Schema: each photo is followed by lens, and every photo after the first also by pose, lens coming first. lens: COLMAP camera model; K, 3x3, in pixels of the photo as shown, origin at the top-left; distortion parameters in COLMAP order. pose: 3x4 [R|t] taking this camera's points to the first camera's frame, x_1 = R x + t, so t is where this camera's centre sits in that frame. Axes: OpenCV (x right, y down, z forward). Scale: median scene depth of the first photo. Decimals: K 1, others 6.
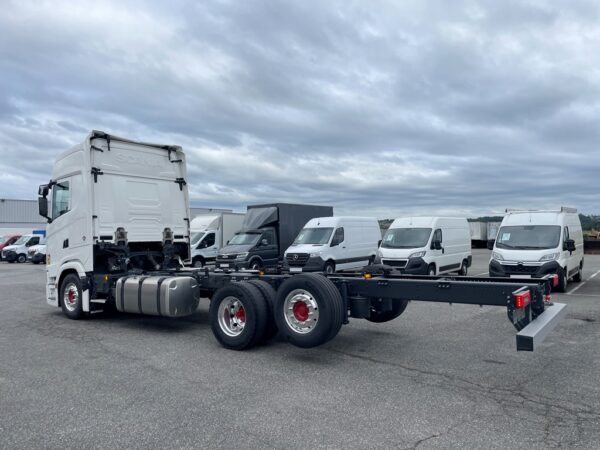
lens RADIAL K [[449.6, 0, 300.0], [0, 449.6, 225.0], [0, 0, 1]] dist [0.004056, -0.000569]
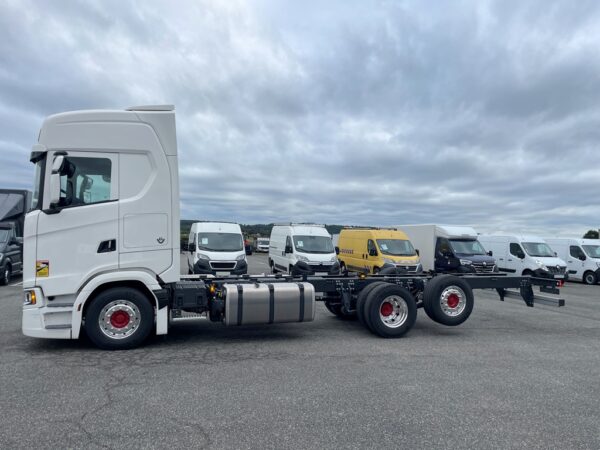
lens RADIAL K [[450.1, 0, 299.8], [0, 450.1, 245.2], [0, 0, 1]] dist [0.006325, 0.000982]
pose [[0.599108, 0.019008, 0.800443, -0.761251], [-0.057070, 0.998189, 0.019011, 0.007434], [-0.798632, -0.057071, 0.599108, 0.278732]]
